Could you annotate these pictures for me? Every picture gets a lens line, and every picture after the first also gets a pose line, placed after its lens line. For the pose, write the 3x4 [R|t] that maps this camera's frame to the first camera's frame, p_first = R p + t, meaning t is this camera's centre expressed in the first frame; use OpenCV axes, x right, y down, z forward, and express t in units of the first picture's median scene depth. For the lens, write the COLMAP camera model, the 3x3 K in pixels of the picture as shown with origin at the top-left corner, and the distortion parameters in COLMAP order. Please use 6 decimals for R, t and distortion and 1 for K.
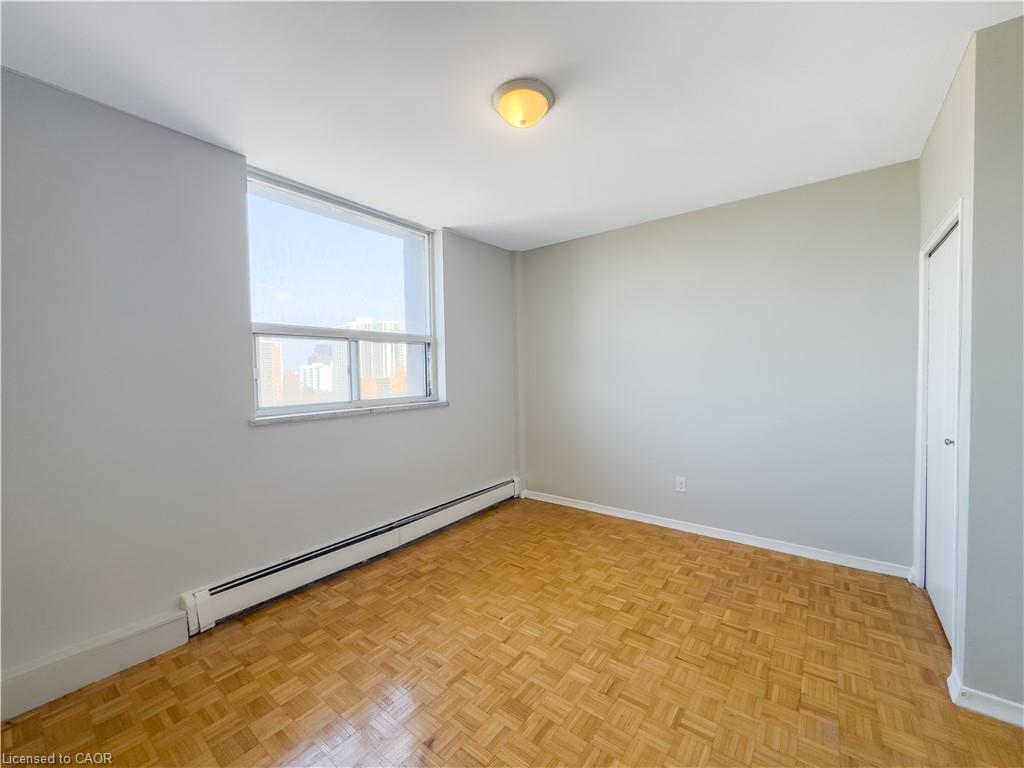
lens RADIAL K [[408.2, 0, 512.0], [0, 408.2, 384.0], [0, 0, 1]] dist [-0.002304, 0.000039]
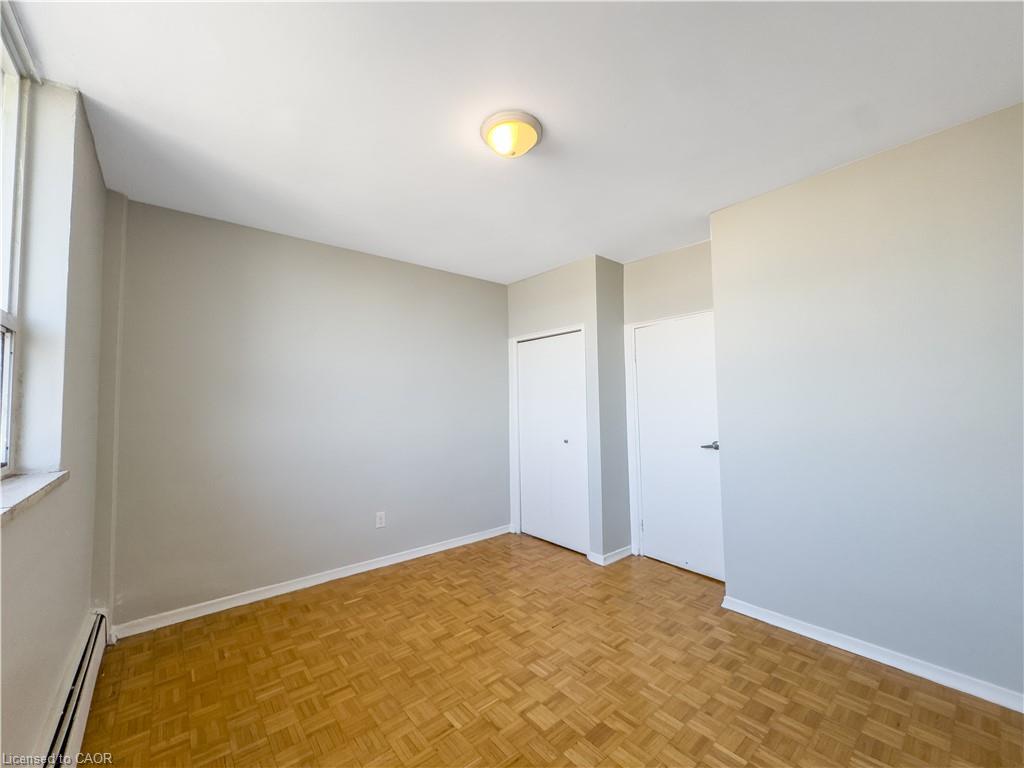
lens RADIAL K [[408.2, 0, 512.0], [0, 408.2, 384.0], [0, 0, 1]] dist [-0.002304, 0.000039]
pose [[0.214197, 0.065229, 0.974610, -0.618217], [0.039574, 0.996369, -0.075383, 0.003472], [-0.975988, 0.054716, 0.210838, 0.550952]]
